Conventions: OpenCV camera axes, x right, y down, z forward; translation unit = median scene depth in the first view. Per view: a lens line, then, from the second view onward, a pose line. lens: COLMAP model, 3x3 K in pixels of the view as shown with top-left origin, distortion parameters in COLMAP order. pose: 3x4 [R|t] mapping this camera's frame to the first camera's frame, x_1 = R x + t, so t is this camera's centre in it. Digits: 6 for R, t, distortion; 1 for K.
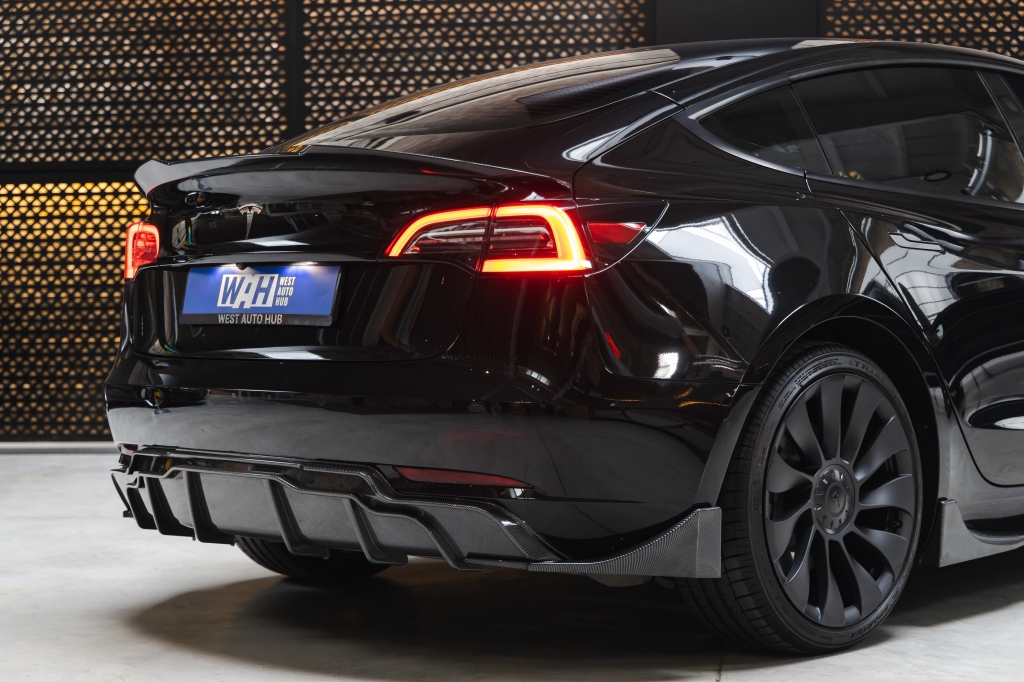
lens RADIAL K [[2076.2, 0, 512.0], [0, 2076.2, 341.0], [0, 0, 1]] dist [0.005381, -0.082560]
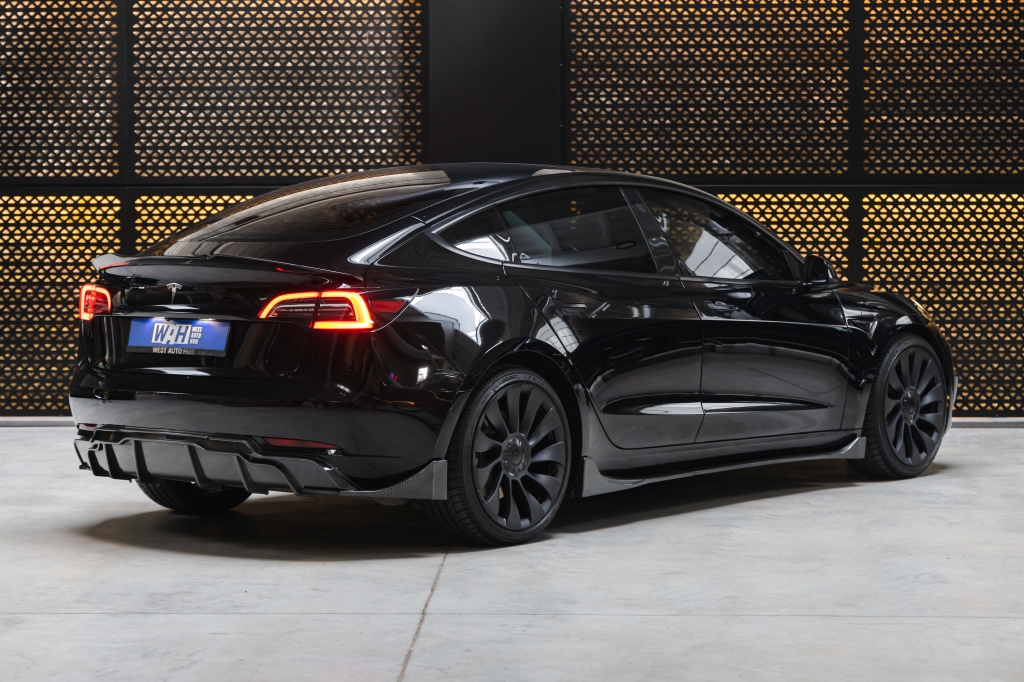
lens RADIAL K [[2552.5, 0, 512.0], [0, 2552.5, 341.0], [0, 0, 1]] dist [0.037404, -0.274986]
pose [[0.995856, 0.003145, 0.090889, -0.040105], [-0.005186, 0.999739, 0.022227, -0.066120], [-0.090796, -0.022606, 0.995613, -1.100833]]
